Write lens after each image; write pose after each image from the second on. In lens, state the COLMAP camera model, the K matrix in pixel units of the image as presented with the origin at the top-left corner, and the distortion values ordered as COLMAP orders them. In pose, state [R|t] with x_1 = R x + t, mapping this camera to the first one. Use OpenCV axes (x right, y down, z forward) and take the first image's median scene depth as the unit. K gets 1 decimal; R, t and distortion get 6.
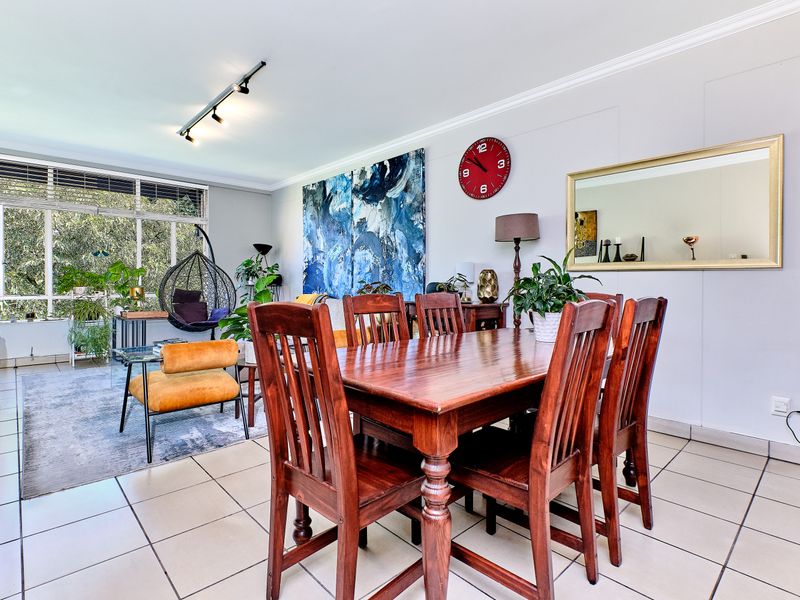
lens RADIAL K [[412.4, 0, 389.5], [0, 412.4, 283.6], [0, 0, 1]] dist [-0.007190, -0.001773]
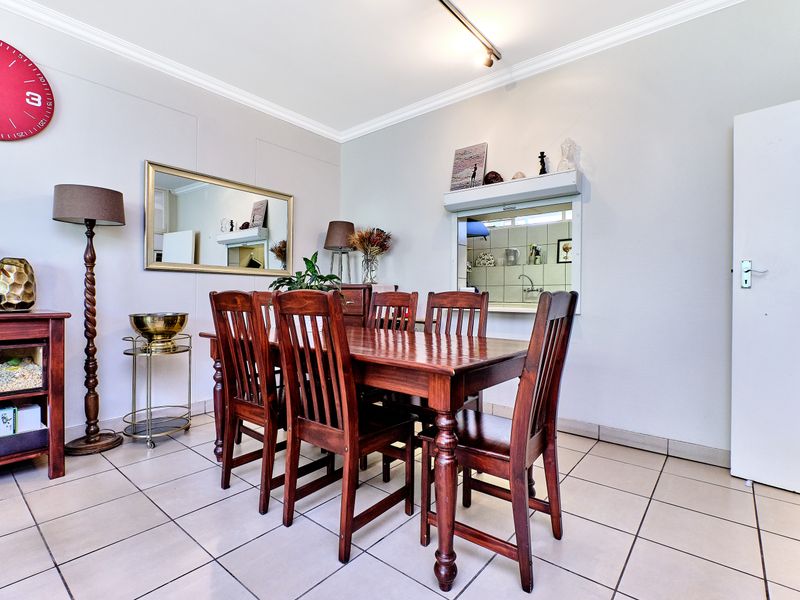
lens RADIAL K [[395.1, 0, 402.5], [0, 395.1, 296.0], [0, 0, 1]] dist [-0.003819, -0.000975]
pose [[-0.148485, -0.005514, 0.988899, -0.311213], [-0.001794, 0.999984, 0.005307, 0.013238], [-0.988913, -0.000986, -0.148492, 0.368788]]
